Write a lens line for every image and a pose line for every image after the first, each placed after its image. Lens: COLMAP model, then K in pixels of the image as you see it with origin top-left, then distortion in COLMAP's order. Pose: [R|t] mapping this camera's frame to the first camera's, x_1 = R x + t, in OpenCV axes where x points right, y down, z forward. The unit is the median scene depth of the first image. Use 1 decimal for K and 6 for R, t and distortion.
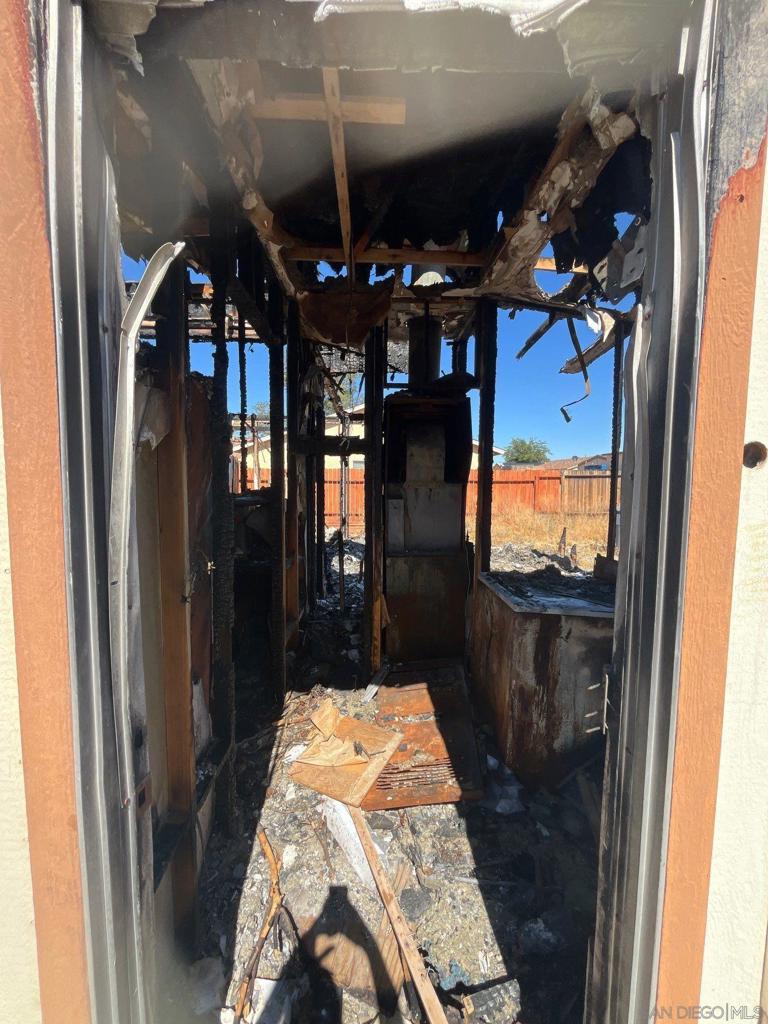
lens RADIAL K [[418.9, 0, 381.9], [0, 418.9, 510.7], [0, 0, 1]] dist [-0.000577, -0.000412]
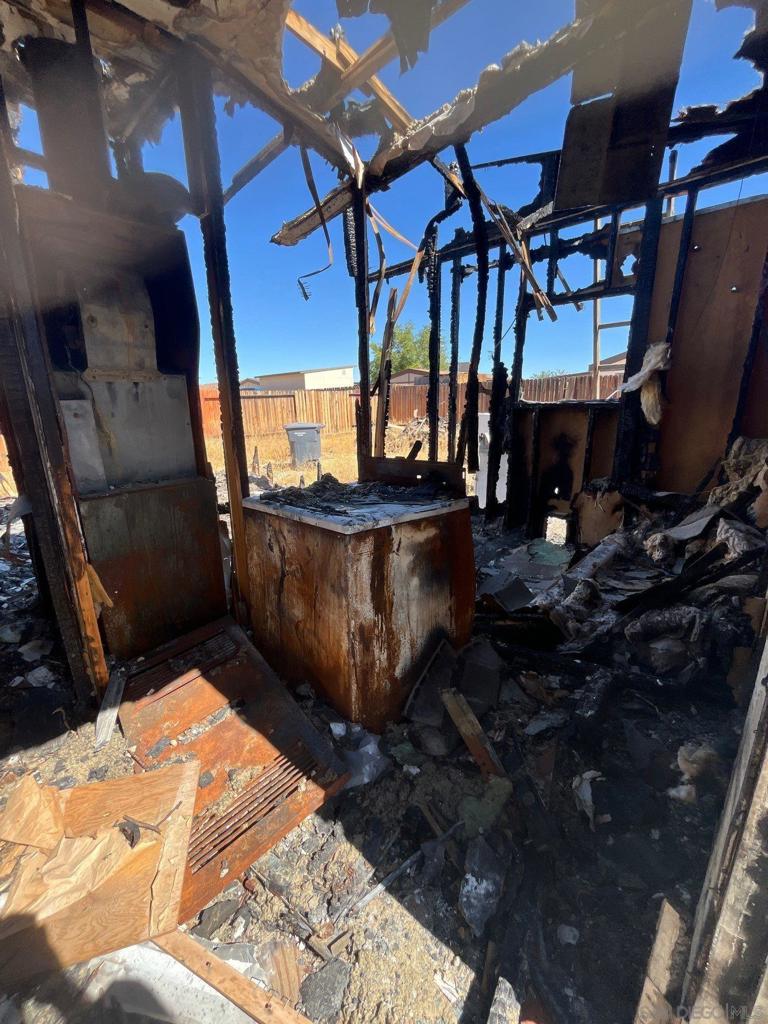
lens RADIAL K [[418.9, 0, 381.9], [0, 418.9, 510.7], [0, 0, 1]] dist [-0.000577, -0.000412]
pose [[0.708968, -0.192752, 0.678389, -0.124387], [0.075080, 0.977087, 0.199158, 0.055515], [-0.701233, -0.090263, 0.707195, 0.418674]]
